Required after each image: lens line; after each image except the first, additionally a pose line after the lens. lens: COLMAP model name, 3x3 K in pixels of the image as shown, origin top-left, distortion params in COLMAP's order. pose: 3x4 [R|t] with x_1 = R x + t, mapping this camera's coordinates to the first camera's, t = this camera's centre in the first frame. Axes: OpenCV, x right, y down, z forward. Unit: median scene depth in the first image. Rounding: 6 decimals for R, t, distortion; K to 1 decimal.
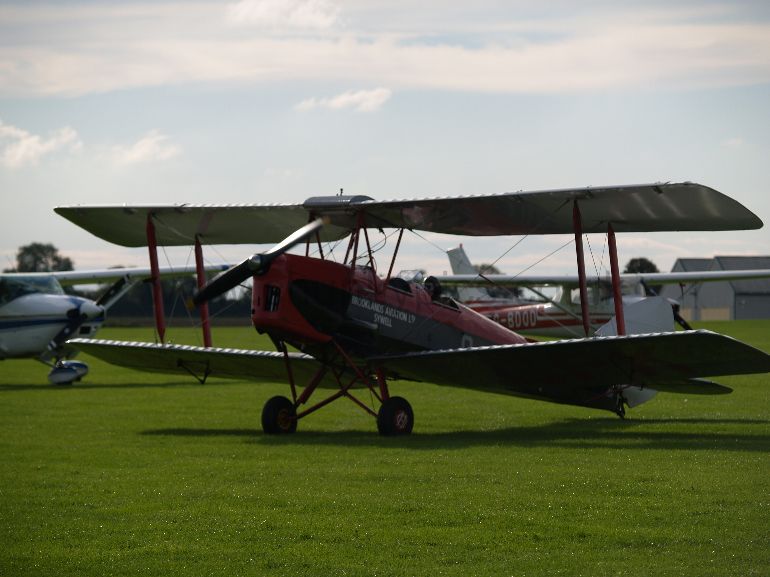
lens RADIAL K [[2308.1, 0, 385.0], [0, 2308.1, 288.5], [0, 0, 1]] dist [-0.044240, -0.663138]
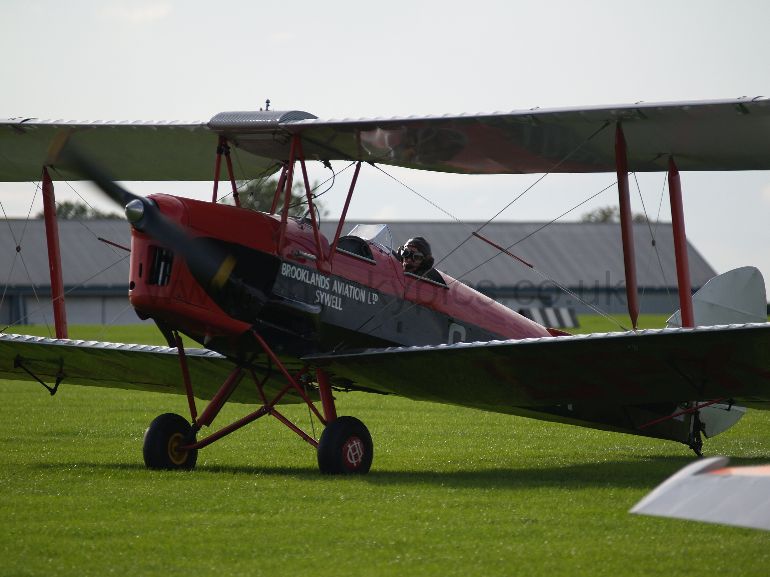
lens RADIAL K [[4465.2, 0, 385.0], [0, 4465.2, 288.5], [0, 0, 1]] dist [-0.021112, -6.188463]
pose [[0.999951, 0.009541, 0.002795, 0.011573], [-0.009581, 0.999845, 0.014794, -0.008585], [-0.002653, -0.014820, 0.999887, -0.275010]]
